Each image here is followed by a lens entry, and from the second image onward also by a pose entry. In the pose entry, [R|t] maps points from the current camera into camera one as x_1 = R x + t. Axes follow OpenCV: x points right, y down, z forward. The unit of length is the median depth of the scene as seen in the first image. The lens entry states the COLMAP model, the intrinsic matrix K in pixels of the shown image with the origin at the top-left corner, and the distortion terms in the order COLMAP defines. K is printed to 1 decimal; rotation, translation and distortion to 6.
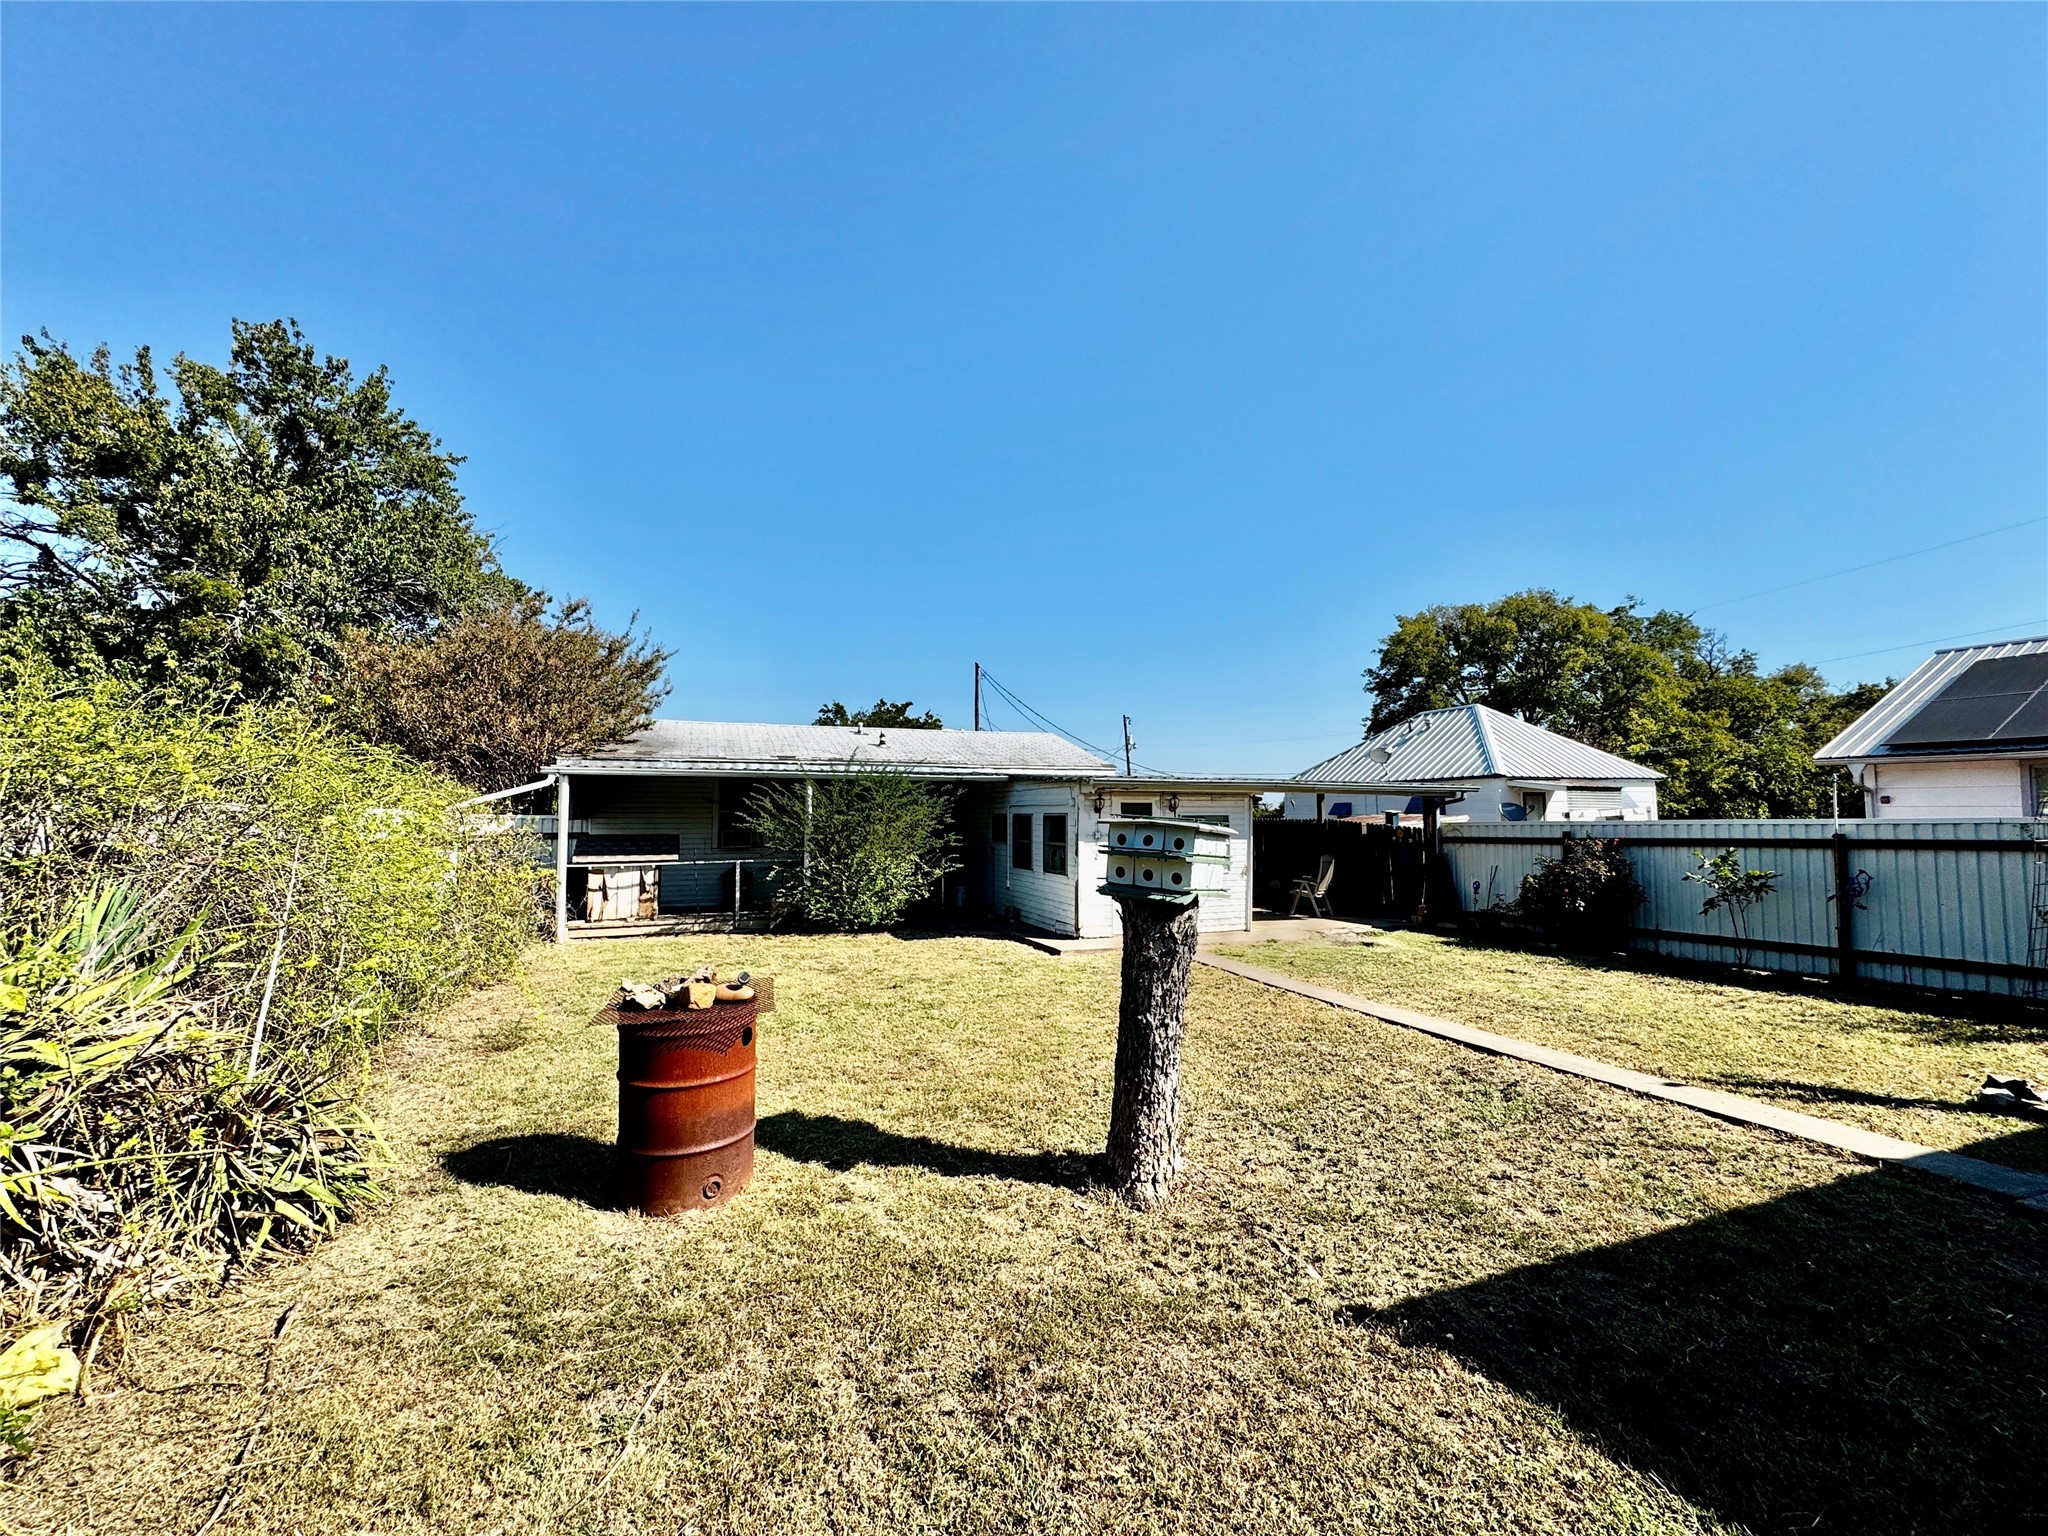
lens RADIAL K [[827.1, 0, 1031.6], [0, 827.1, 764.0], [0, 0, 1]] dist [-0.003908, 0.000214]
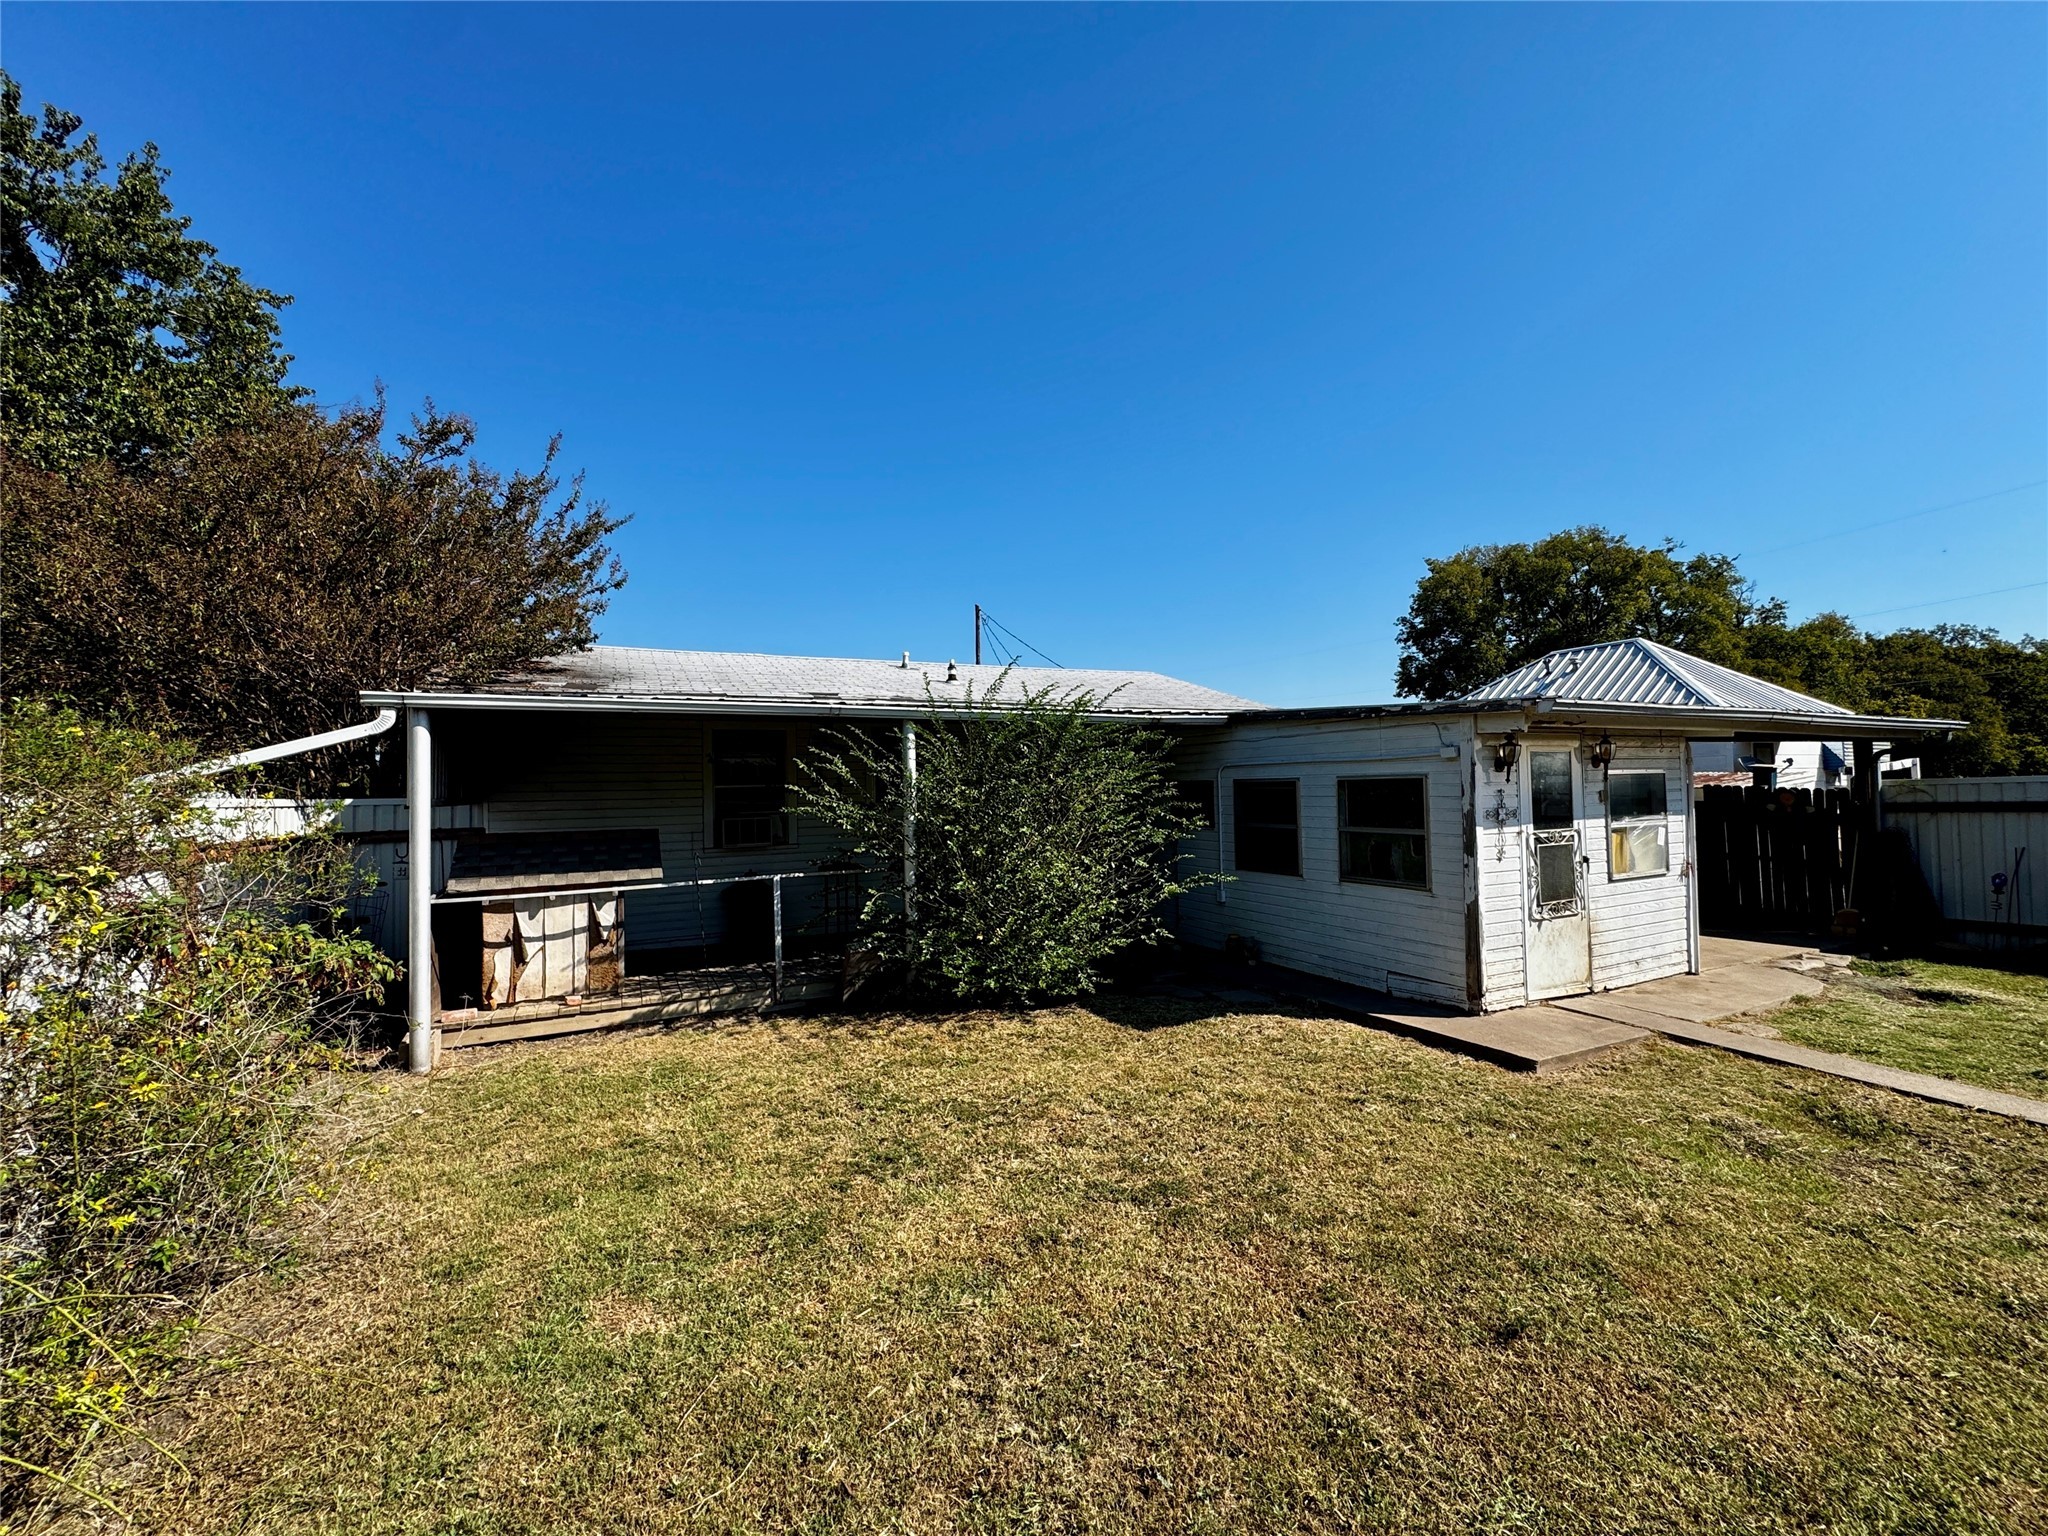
lens RADIAL K [[827.1, 0, 1027.1], [0, 827.1, 768.0], [0, 0, 1]] dist [-0.003908, 0.000214]
pose [[0.996756, -0.017357, 0.078591, -0.206437], [0.014455, 0.999198, 0.037337, 0.026138], [-0.079176, -0.036079, 0.996208, 0.402800]]
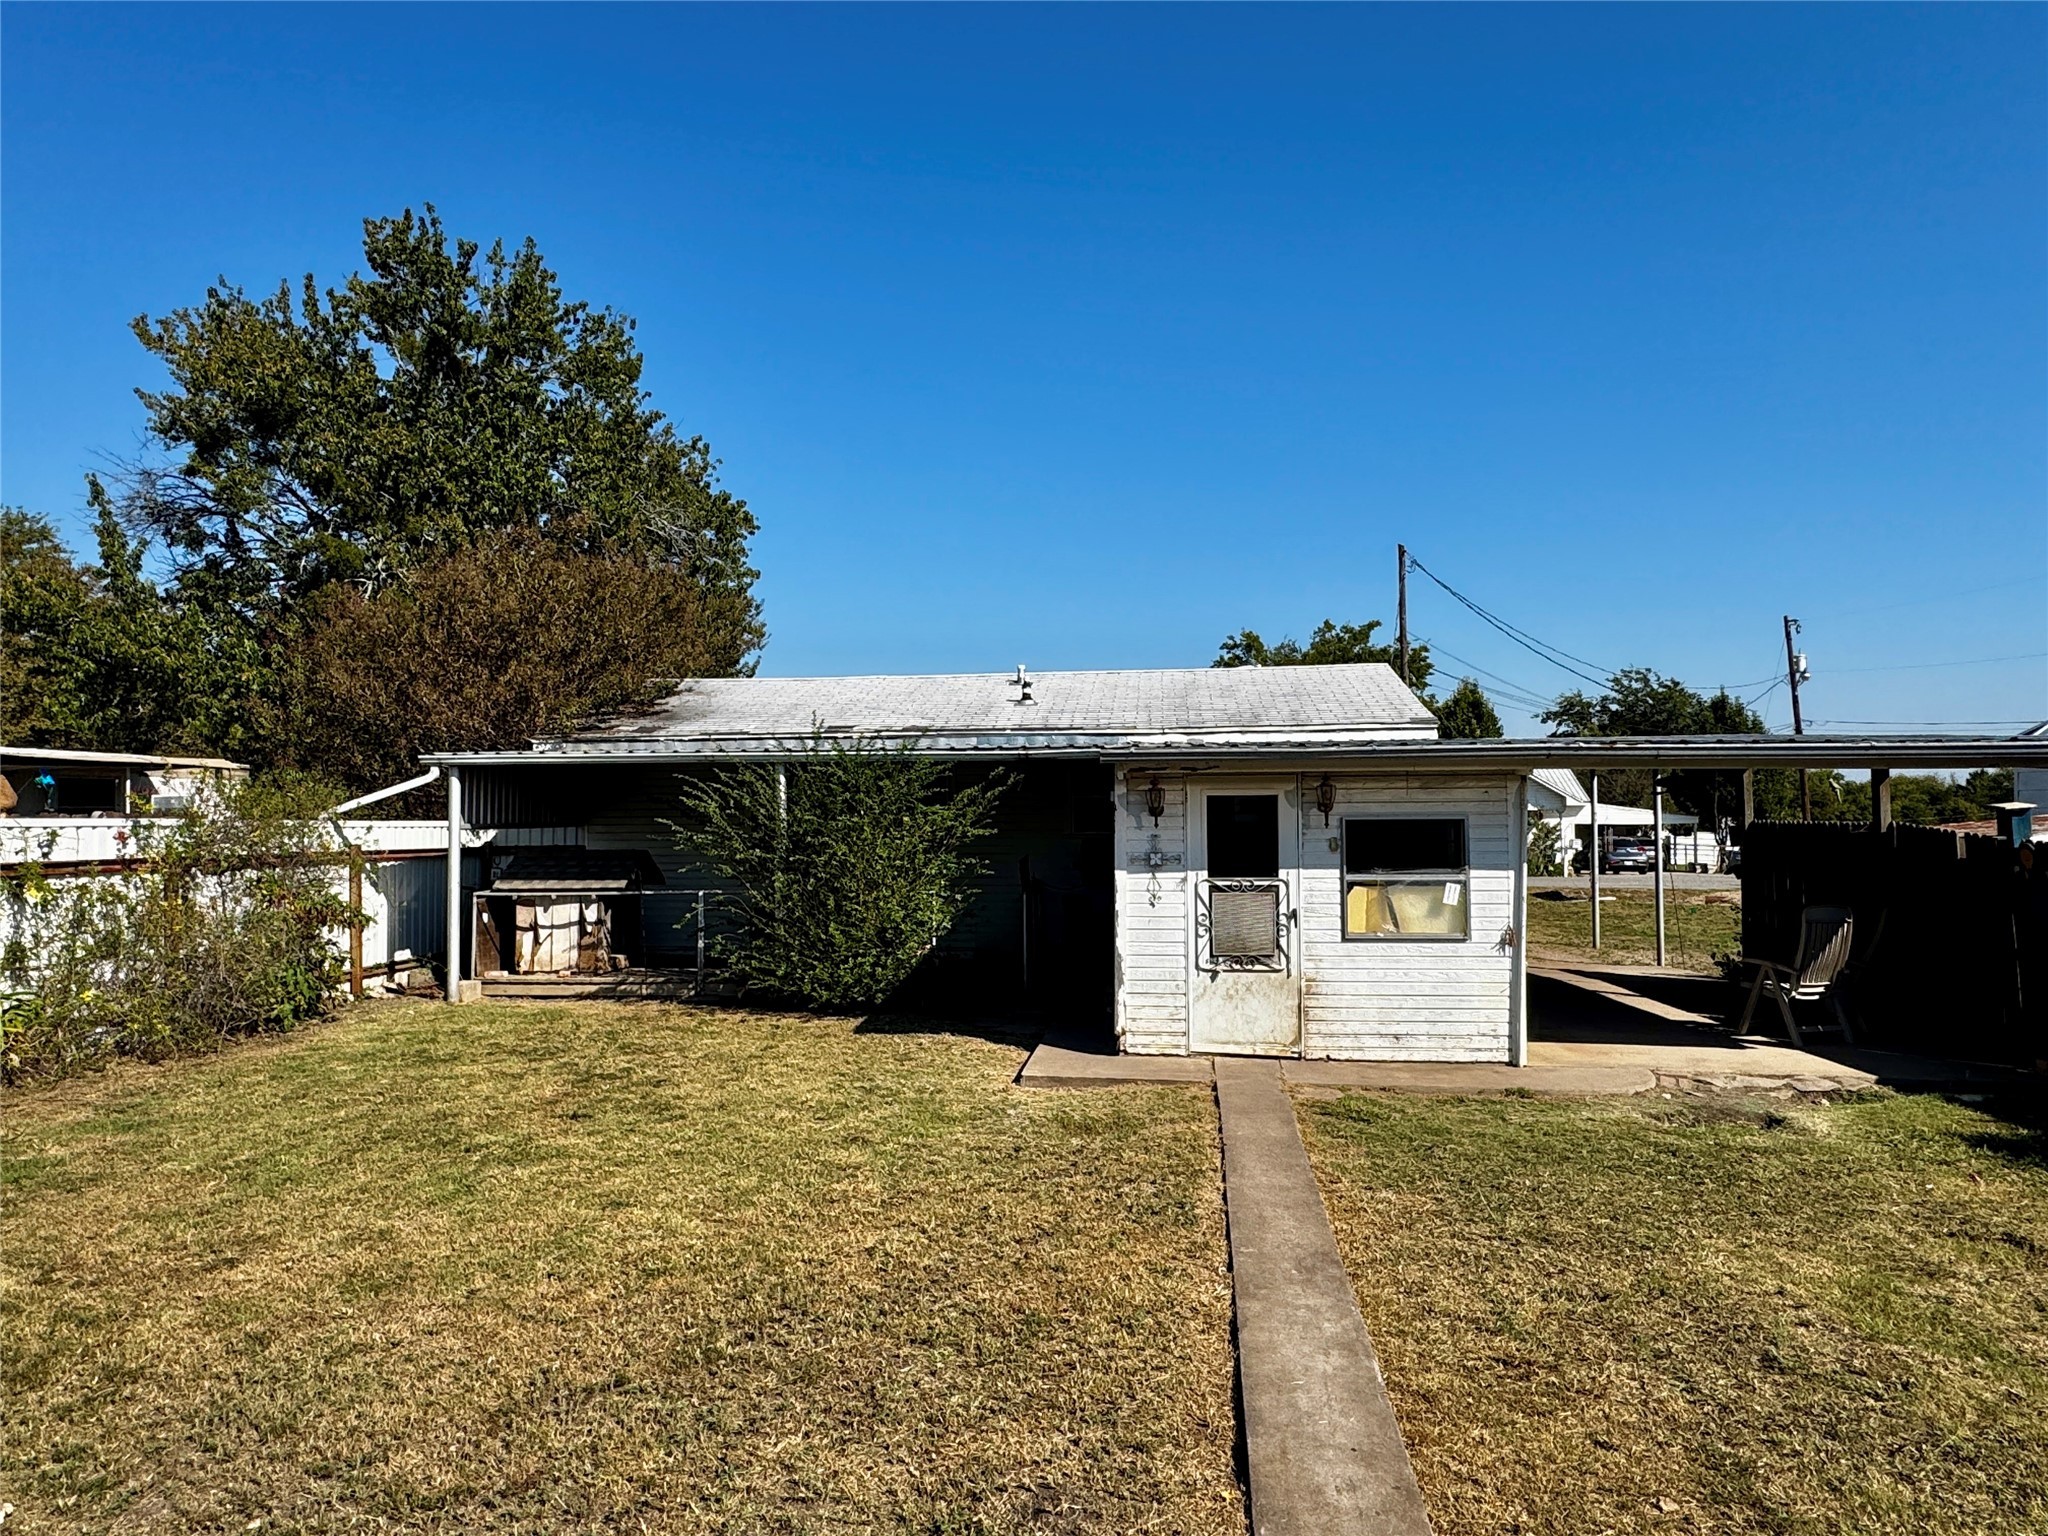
lens RADIAL K [[1315.8, 0, 1023.0], [0, 1315.8, 768.0], [0, 0, 1]] dist [-0.005138, -0.000247]
pose [[0.880568, -0.021309, -0.473441, 0.317877], [0.035796, 0.999125, 0.021608, 0.005856], [0.472567, -0.035975, 0.880560, 0.186294]]
